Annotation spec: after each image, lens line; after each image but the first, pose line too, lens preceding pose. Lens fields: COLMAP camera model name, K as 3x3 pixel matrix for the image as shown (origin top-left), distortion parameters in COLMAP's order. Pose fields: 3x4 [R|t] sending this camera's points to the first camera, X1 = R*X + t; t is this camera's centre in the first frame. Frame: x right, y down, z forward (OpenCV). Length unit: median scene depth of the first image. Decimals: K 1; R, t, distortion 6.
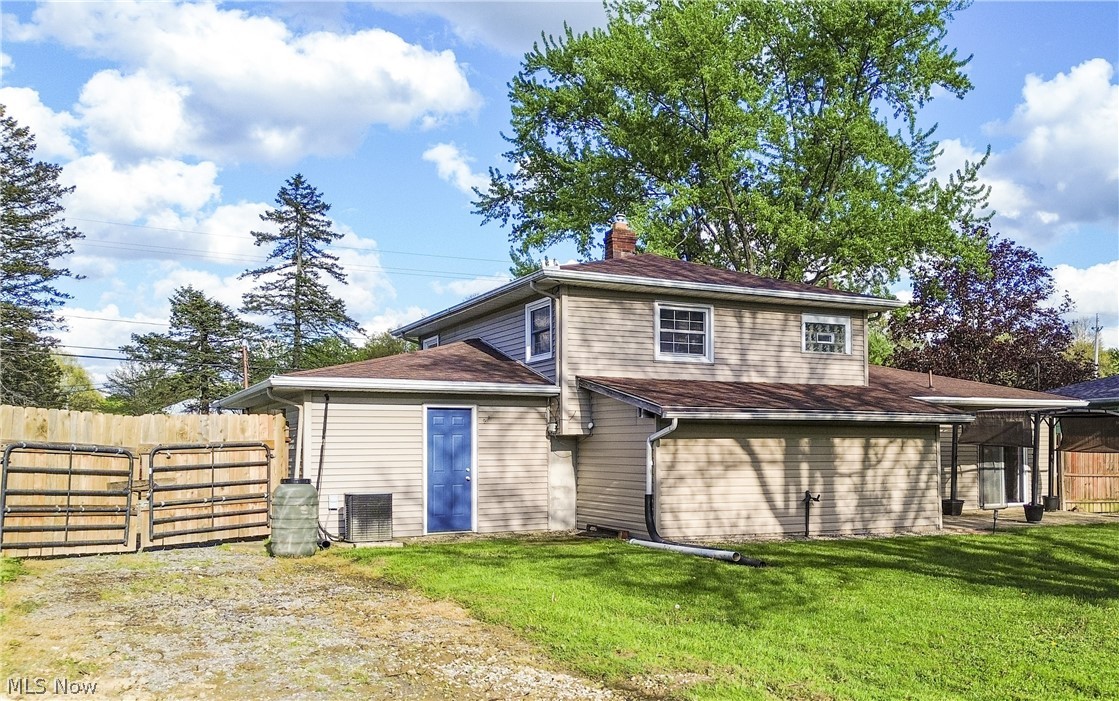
lens RADIAL K [[1013.5, 0, 714.9], [0, 1013.5, 438.1], [0, 0, 1]] dist [0.027145, 0.000000]
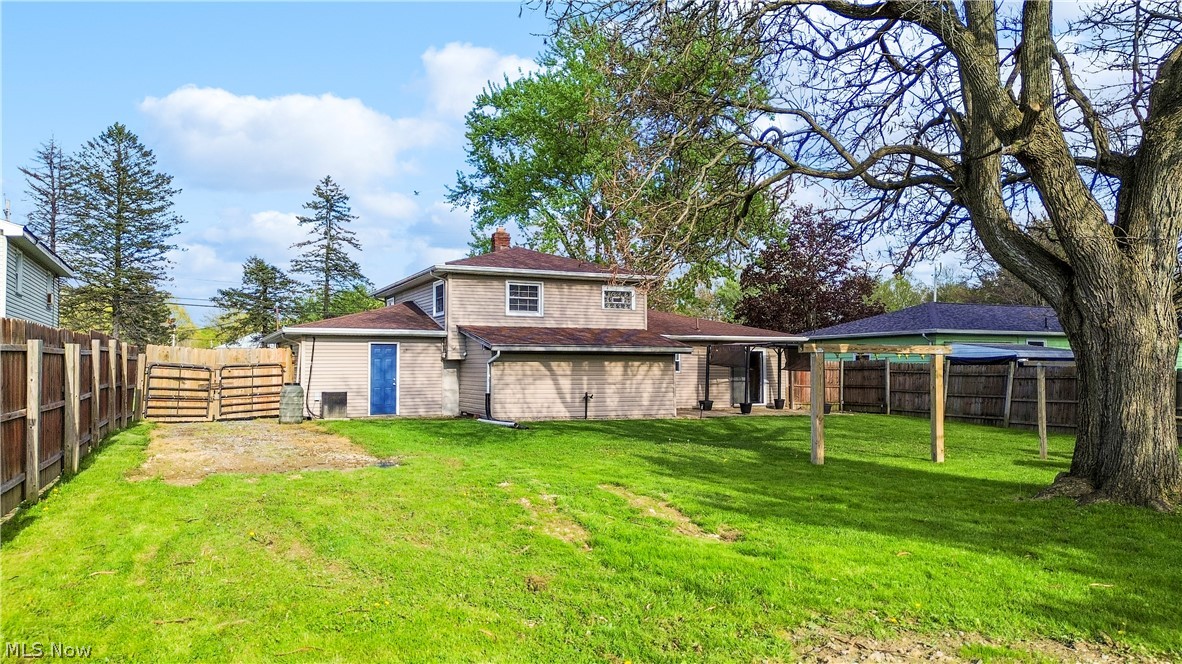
lens RADIAL K [[825.5, 0, 595.2], [0, 825.5, 352.8], [0, 0, 1]] dist [0.037863, -0.027800]
pose [[0.995585, 0.001088, -0.093854, 0.211767], [-0.001948, 0.999957, -0.009074, -0.002122], [0.093840, 0.009217, 0.995545, -0.347746]]
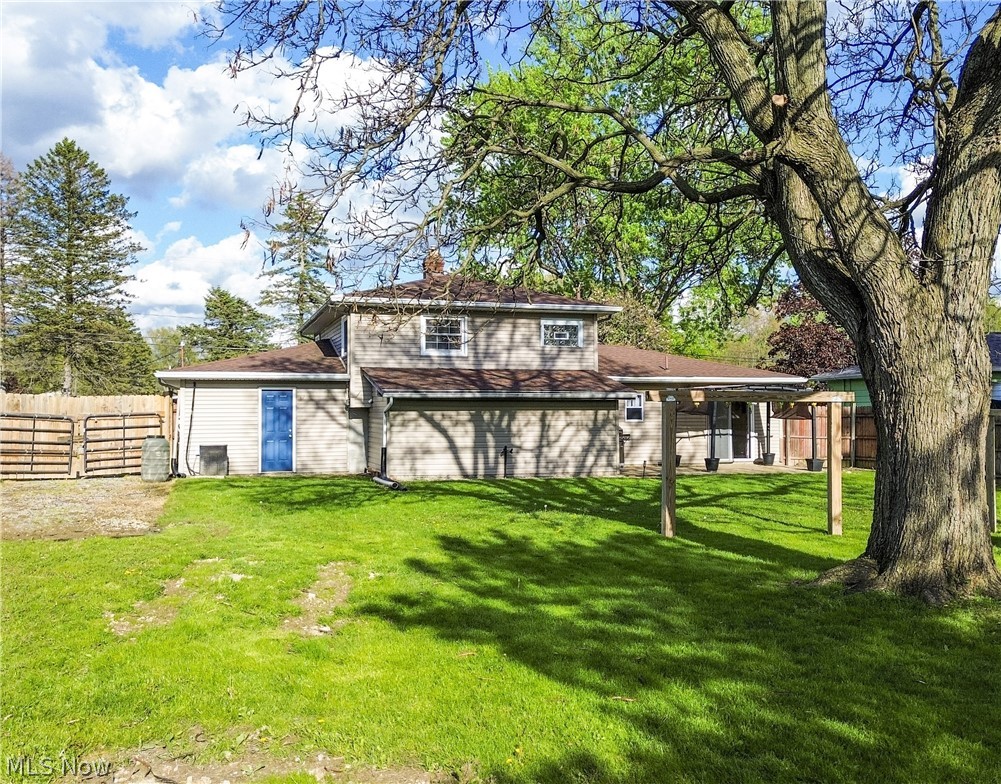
lens RADIAL K [[979.0, 0, 566.8], [0, 979.0, 415.6], [0, 0, 1]] dist [0.025935, 0.000000]
pose [[0.981106, 0.000750, -0.193468, 0.400108], [0.001709, 0.999920, 0.012546, -0.007817], [0.193461, -0.012640, 0.981026, -0.316989]]
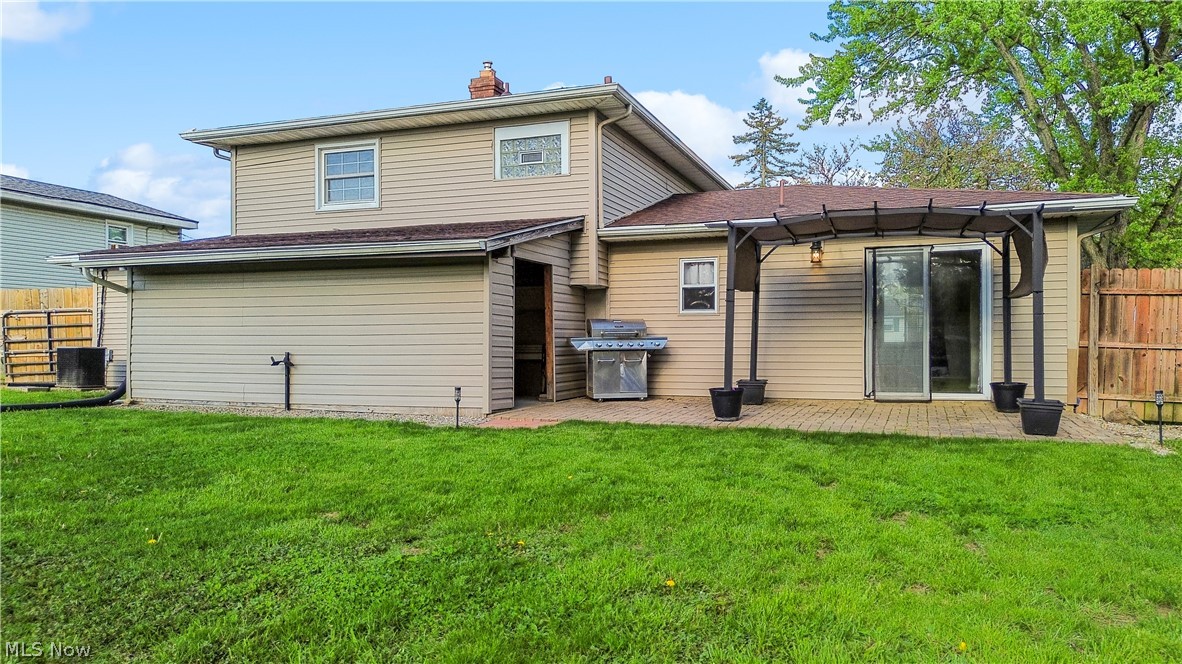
lens RADIAL K [[825.5, 0, 604.0], [0, 825.5, 365.9], [0, 0, 1]] dist [0.037863, -0.027800]
pose [[0.629775, 0.023550, -0.776420, 0.671031], [0.010369, 0.999196, 0.038719, 0.035596], [0.776708, -0.032435, 0.629025, 0.699367]]
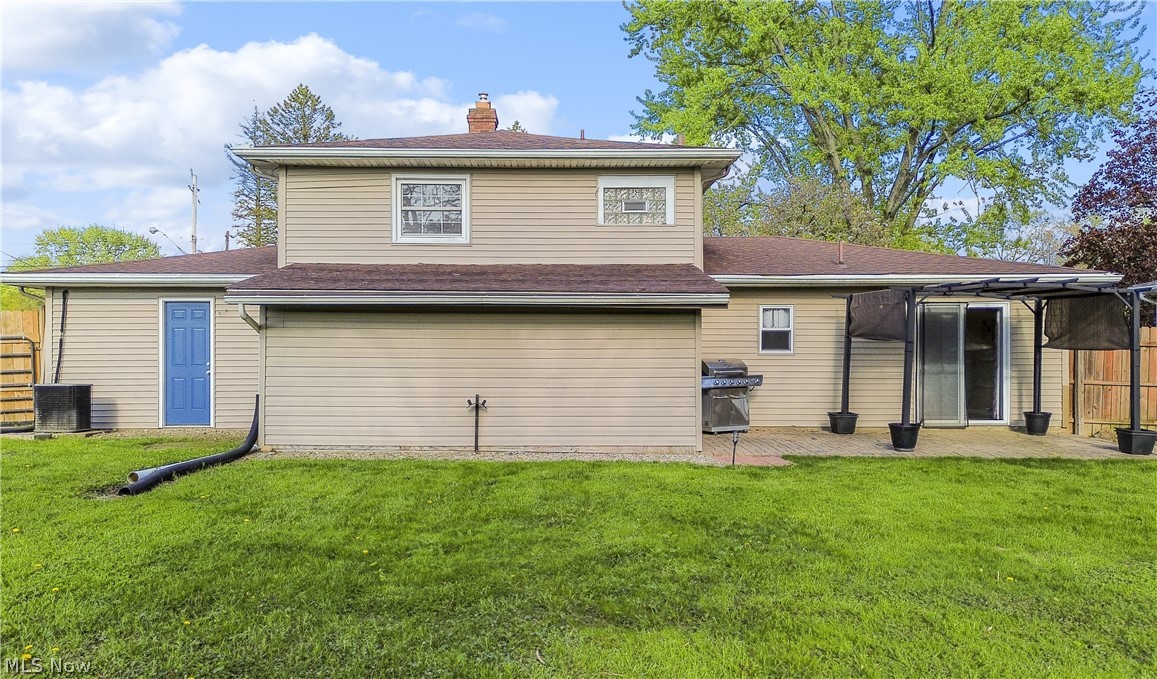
lens RADIAL K [[863.8, 0, 558.2], [0, 863.8, 364.7], [0, 0, 1]] dist [0.026928, -0.021043]
pose [[0.863910, 0.010959, -0.503527, 0.433081], [0.002009, 0.999680, 0.025205, 0.010448], [0.503642, -0.022786, 0.863612, 0.402551]]
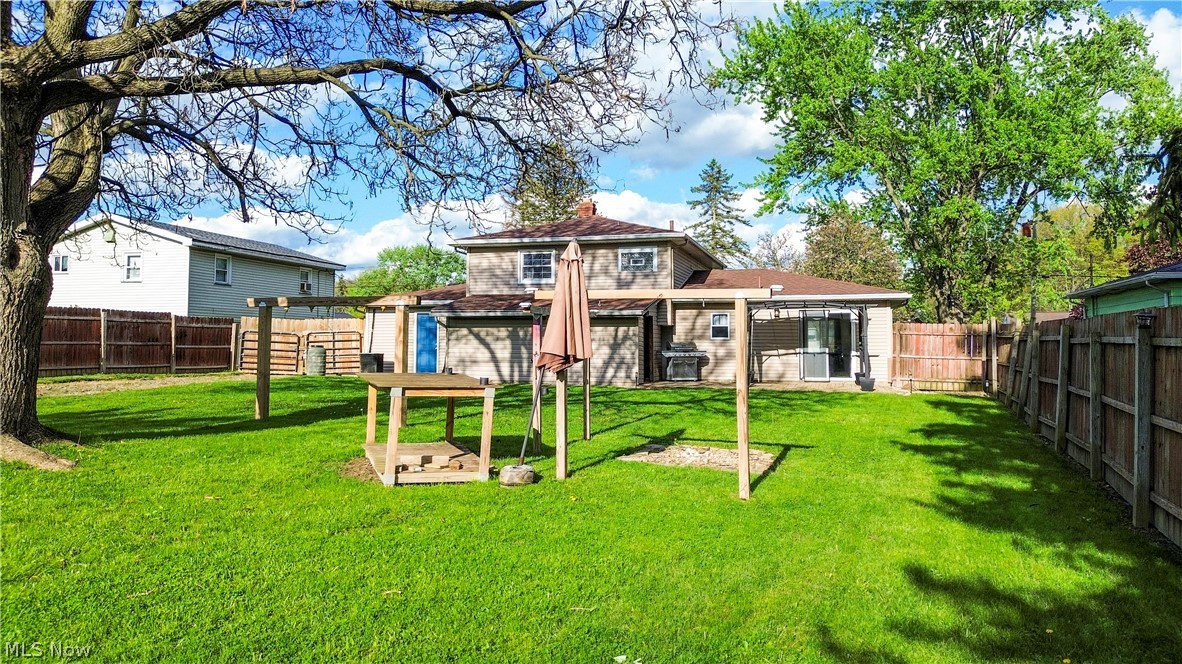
lens RADIAL K [[825.5, 0, 598.5], [0, 825.5, 337.6], [0, 0, 1]] dist [0.037863, -0.027800]
pose [[0.688234, -0.001619, -0.725487, 1.046991], [0.002077, 0.999998, -0.000262, 0.016610], [0.725486, -0.001327, 0.688236, 0.104676]]
